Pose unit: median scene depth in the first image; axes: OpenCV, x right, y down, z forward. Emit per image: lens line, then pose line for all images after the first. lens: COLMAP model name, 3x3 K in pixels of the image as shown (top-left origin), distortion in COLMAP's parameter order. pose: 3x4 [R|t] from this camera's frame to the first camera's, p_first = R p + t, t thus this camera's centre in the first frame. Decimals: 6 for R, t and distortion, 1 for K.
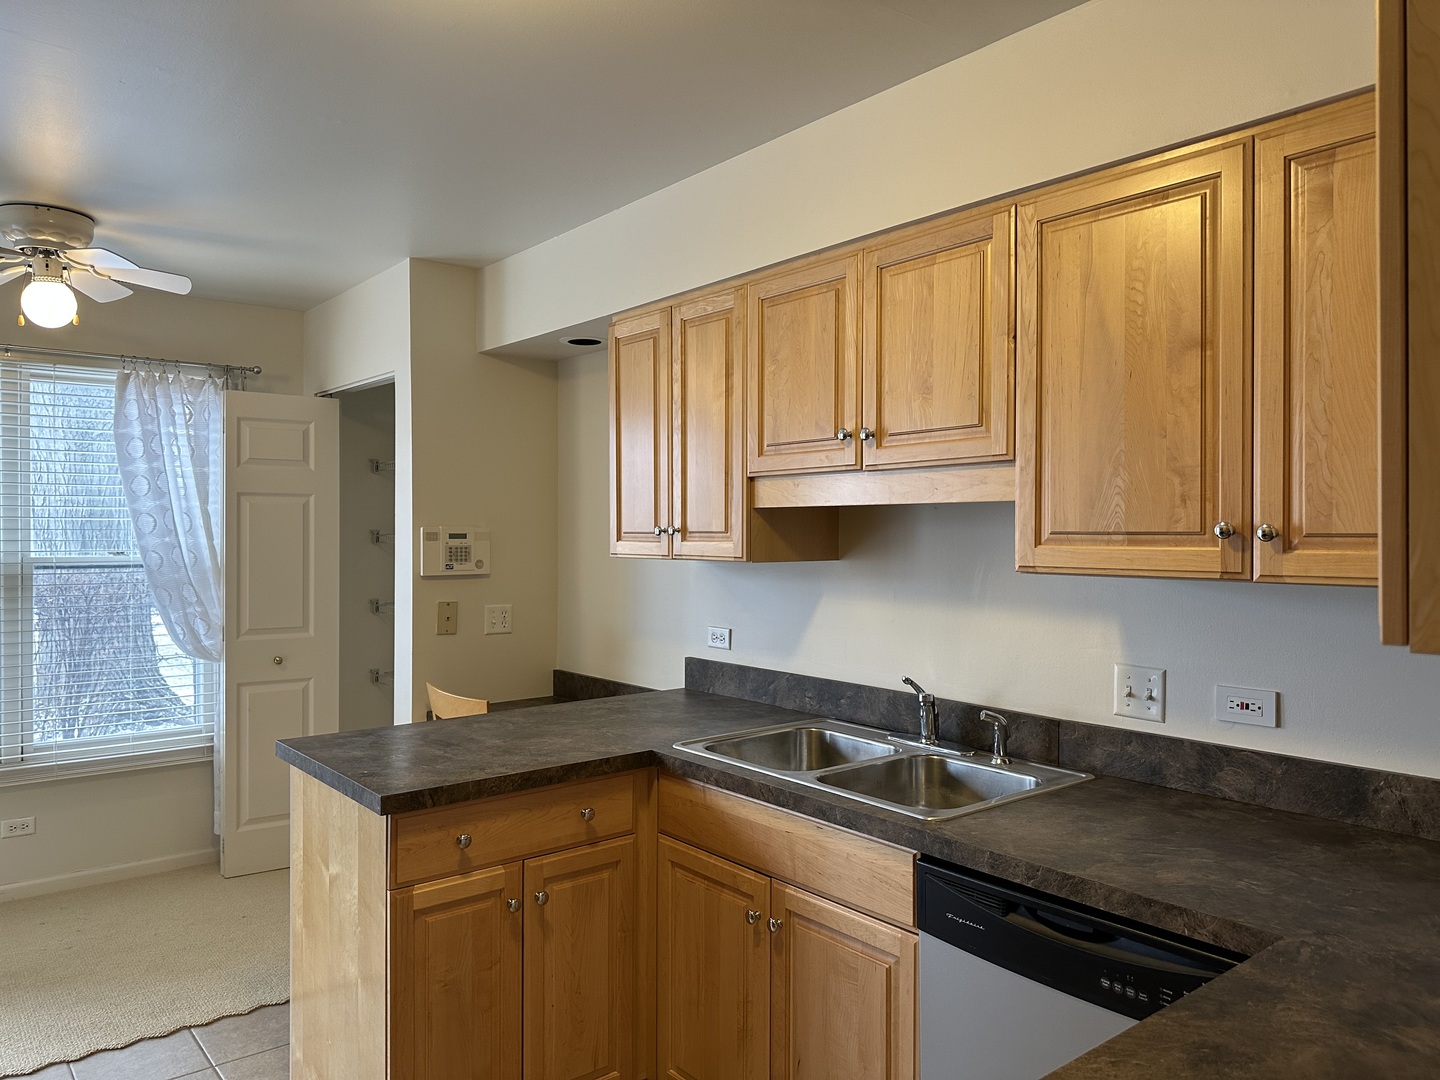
lens RADIAL K [[1039.1, 0, 702.0], [0, 1039.1, 538.8], [0, 0, 1]] dist [0.011952, 0.004131]
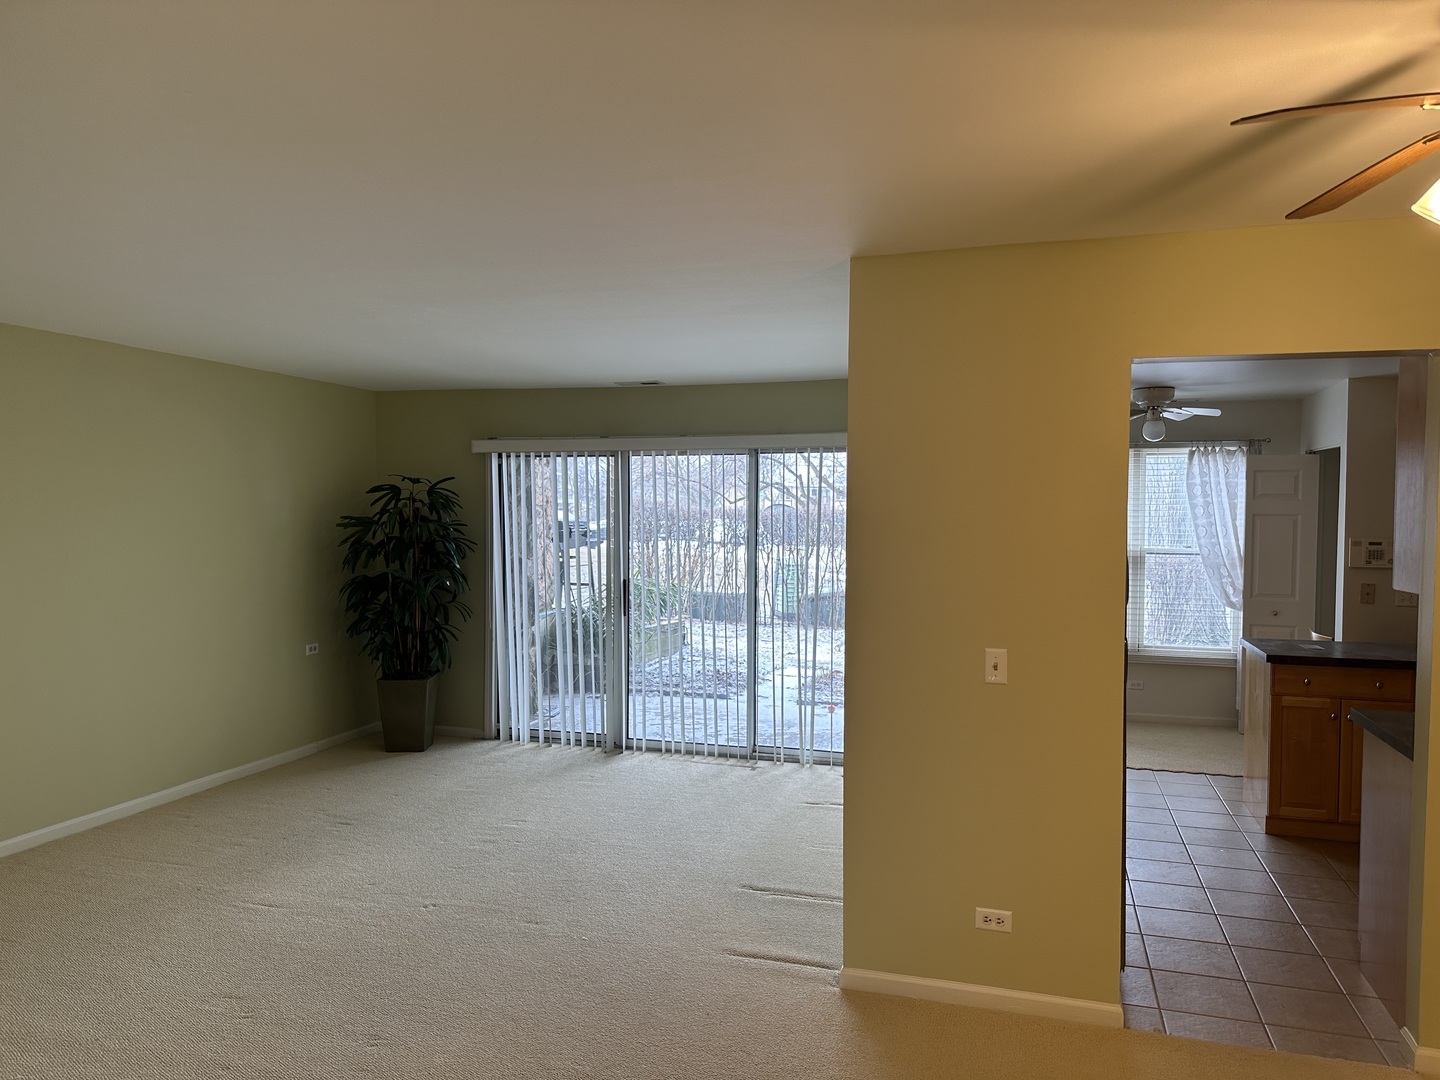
lens RADIAL K [[1010.1, 0, 750.5], [0, 1010.1, 538.1], [0, 0, 1]] dist [0.072705, -0.089939]
pose [[0.580765, 0.023265, -0.813739, 0.459838], [-0.011312, 0.999726, 0.020510, -0.030368], [0.813993, -0.002707, 0.580869, -0.676972]]
